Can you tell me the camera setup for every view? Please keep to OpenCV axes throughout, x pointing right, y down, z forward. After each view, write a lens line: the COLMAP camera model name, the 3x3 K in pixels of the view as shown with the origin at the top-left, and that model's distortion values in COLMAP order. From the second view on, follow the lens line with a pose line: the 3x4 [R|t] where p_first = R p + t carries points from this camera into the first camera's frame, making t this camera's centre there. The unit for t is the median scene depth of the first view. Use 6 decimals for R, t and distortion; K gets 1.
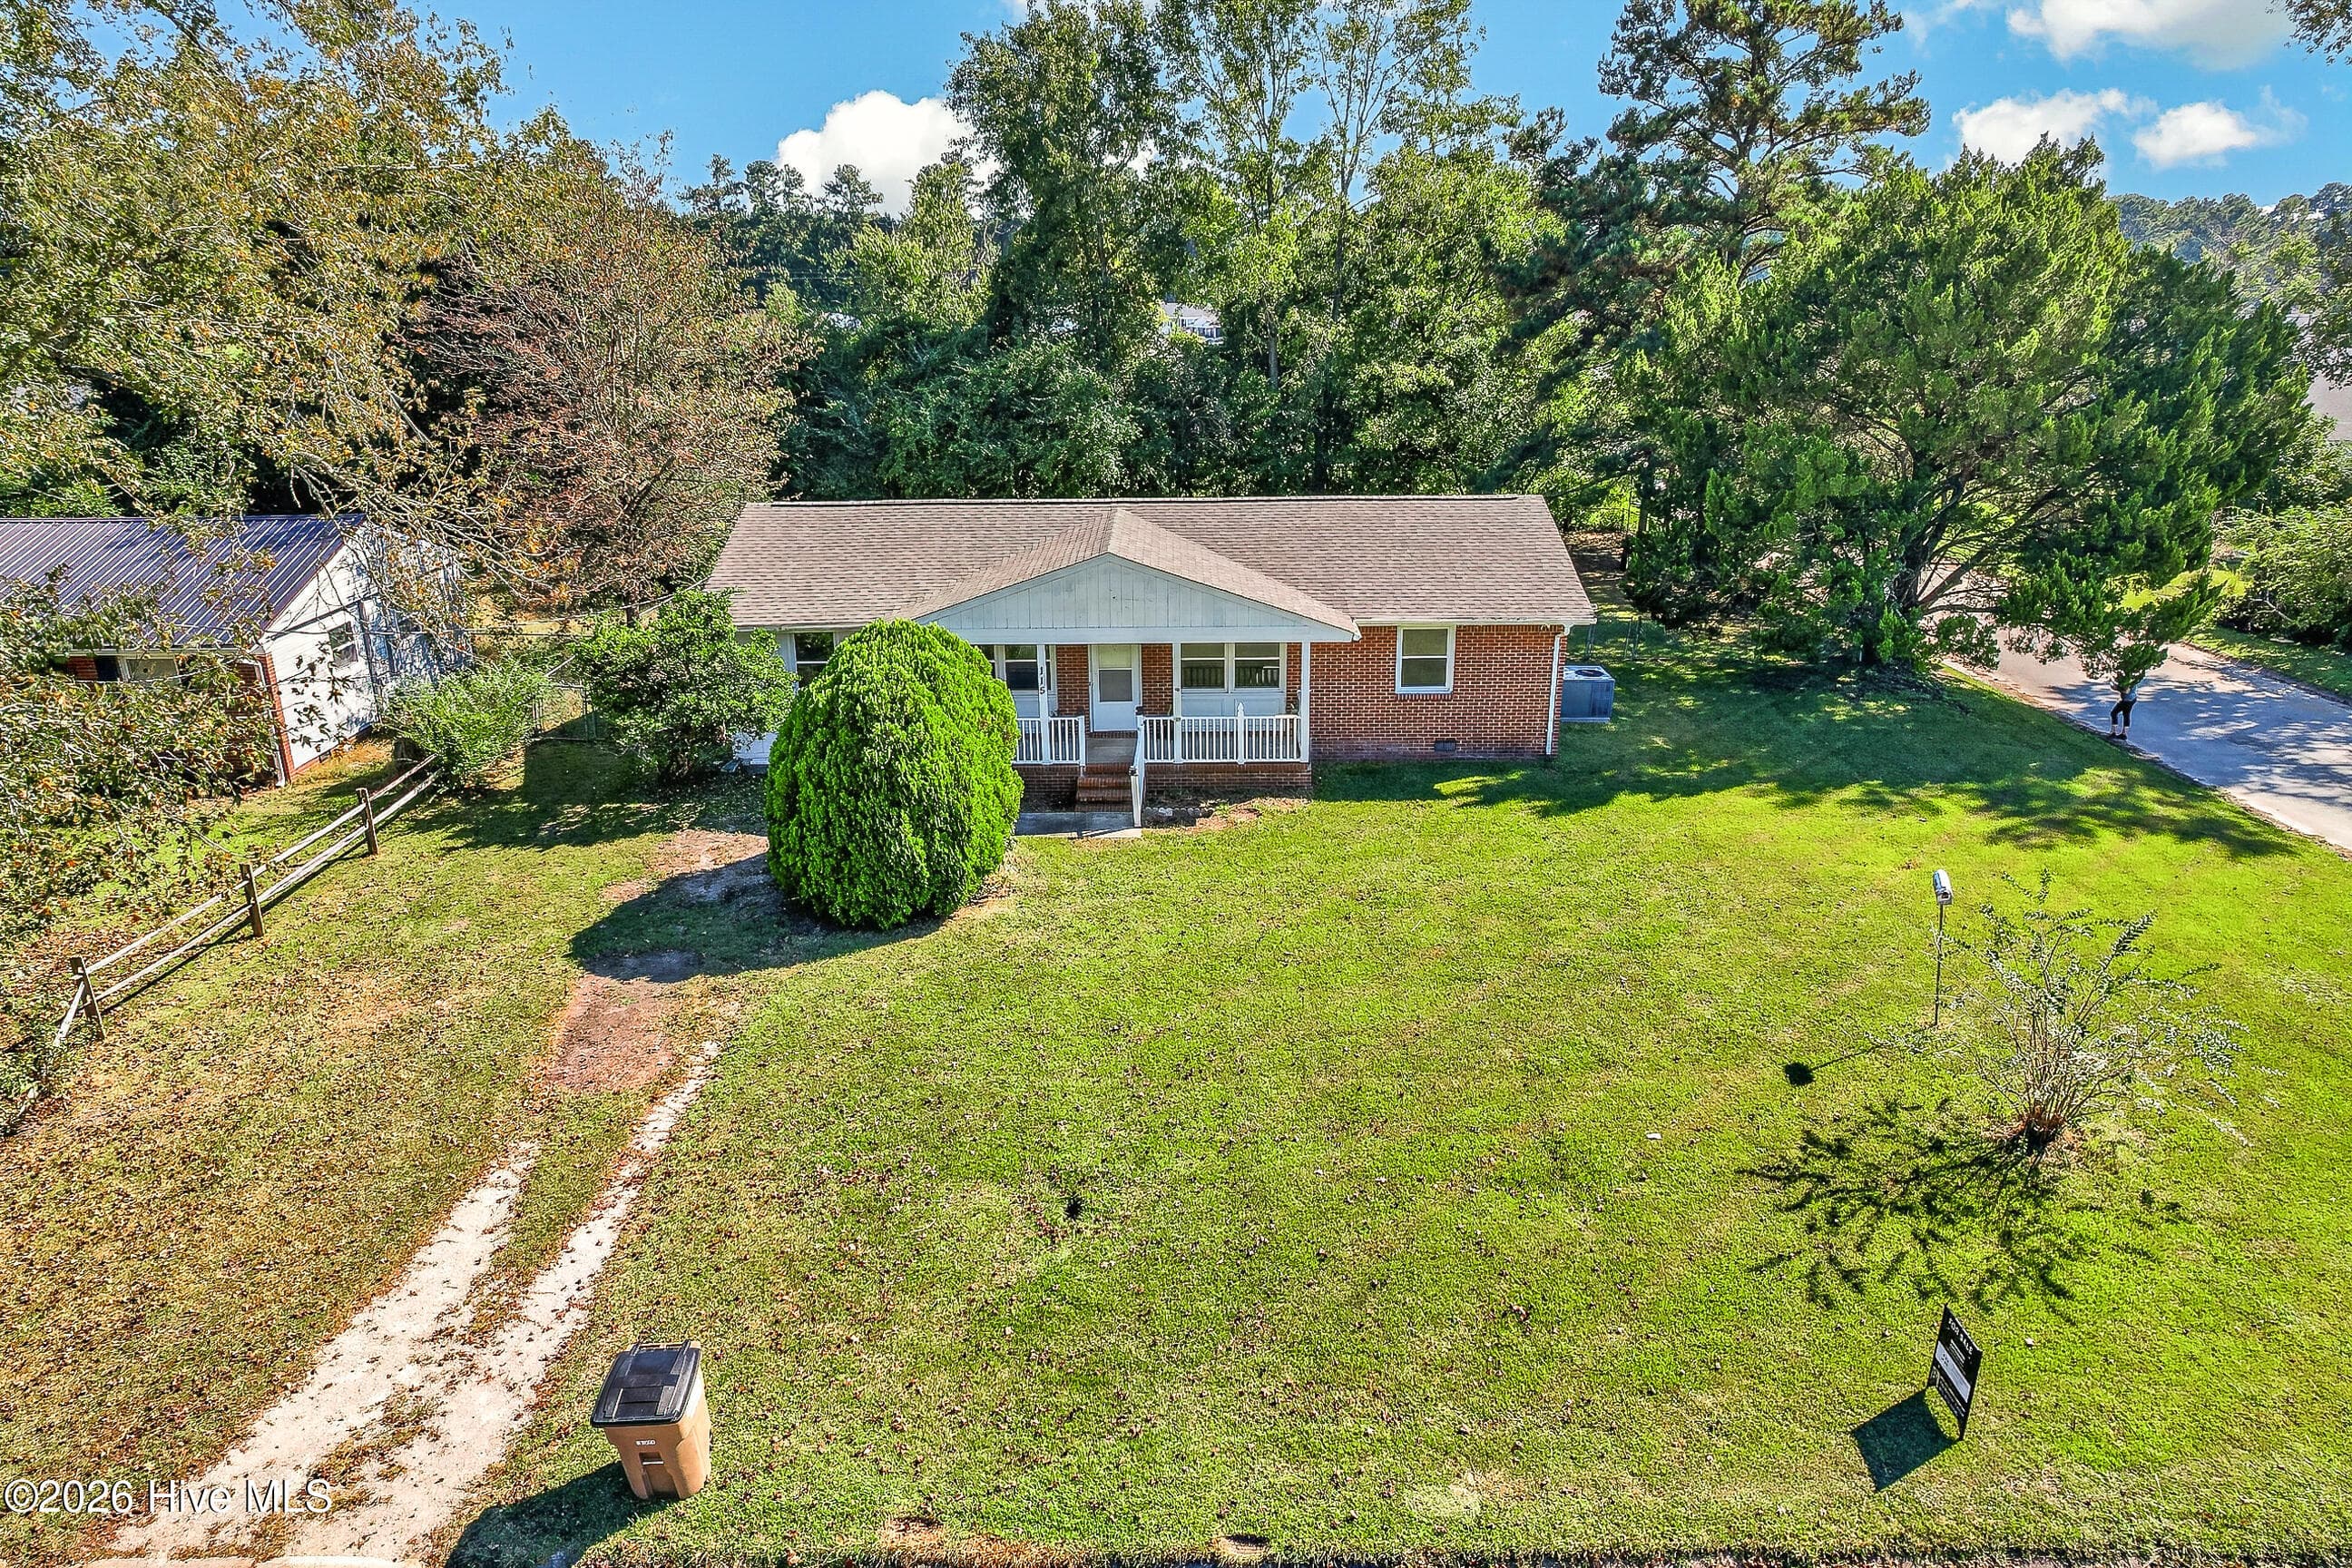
lens RADIAL K [[1515.2, 0, 1106.9], [0, 1515.2, 819.1], [0, 0, 1]] dist [-0.088219, -0.001096]
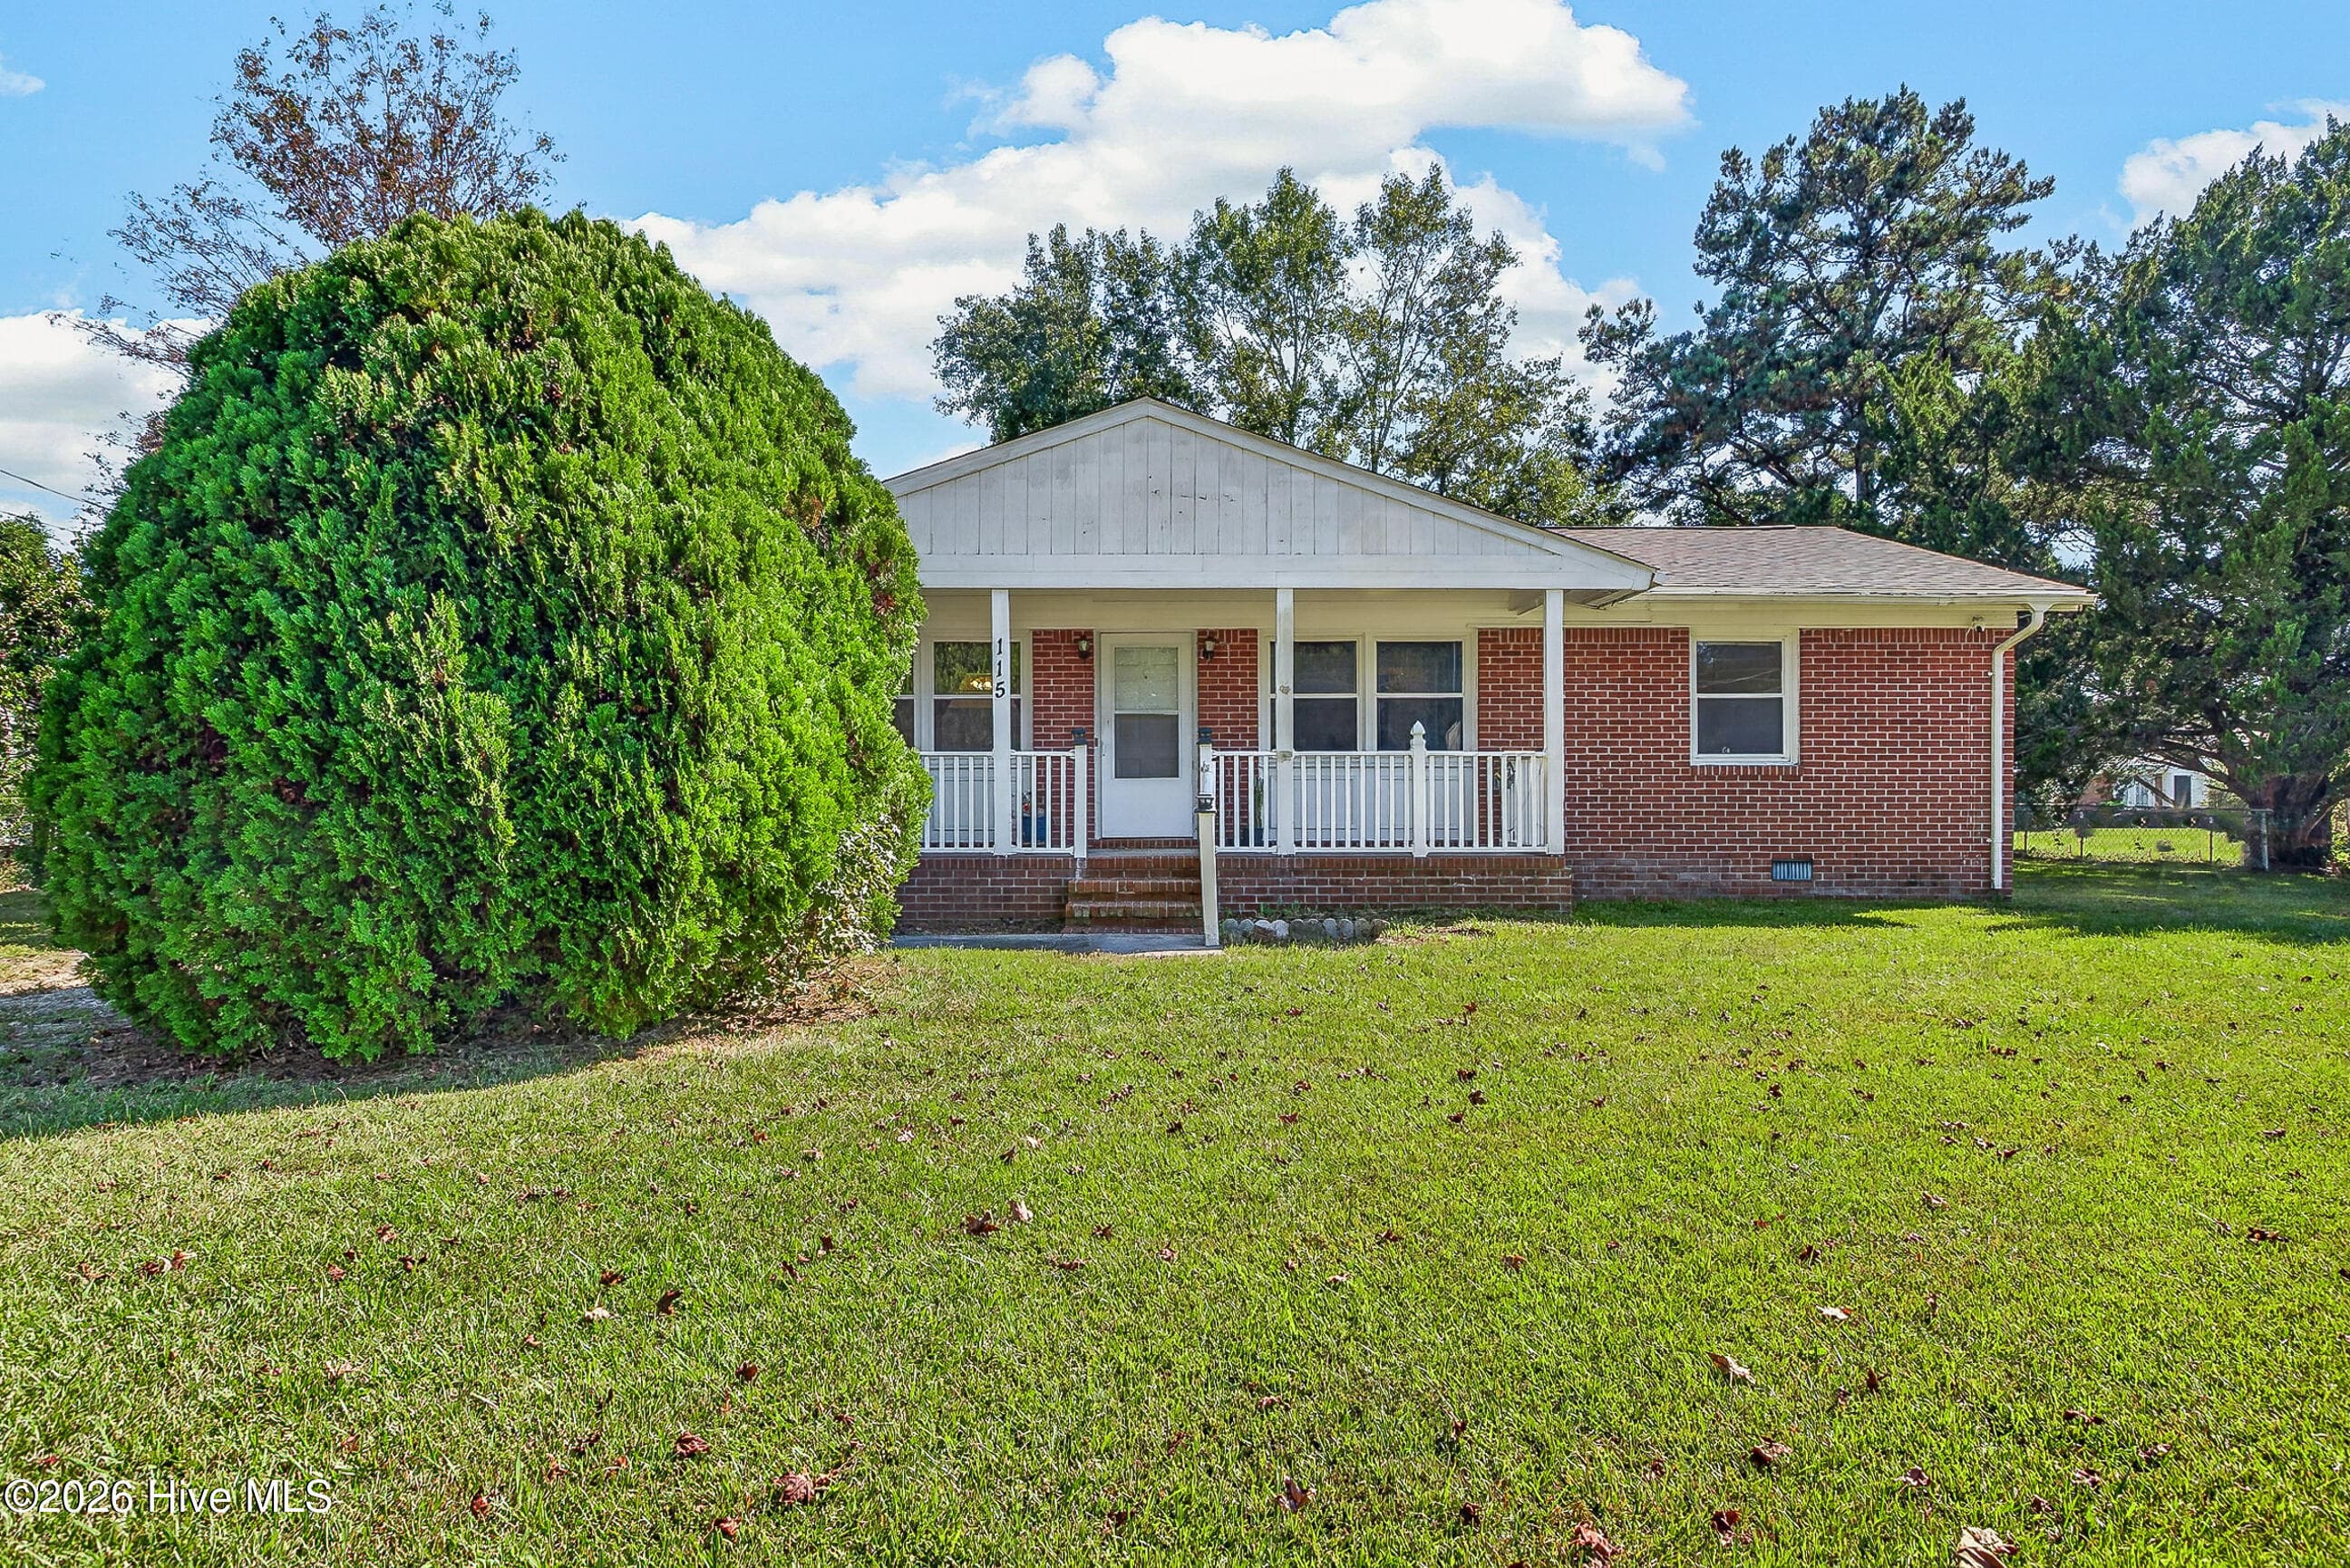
lens RADIAL K [[1340.7, 0, 1110.9], [0, 1340.7, 785.9], [0, 0, 1]] dist [-0.020978, -0.000080]
pose [[0.999805, 0.015516, 0.012232, -0.012666], [-0.010430, 0.940297, -0.340194, 0.087085], [-0.016780, 0.340000, 0.940276, 0.625098]]
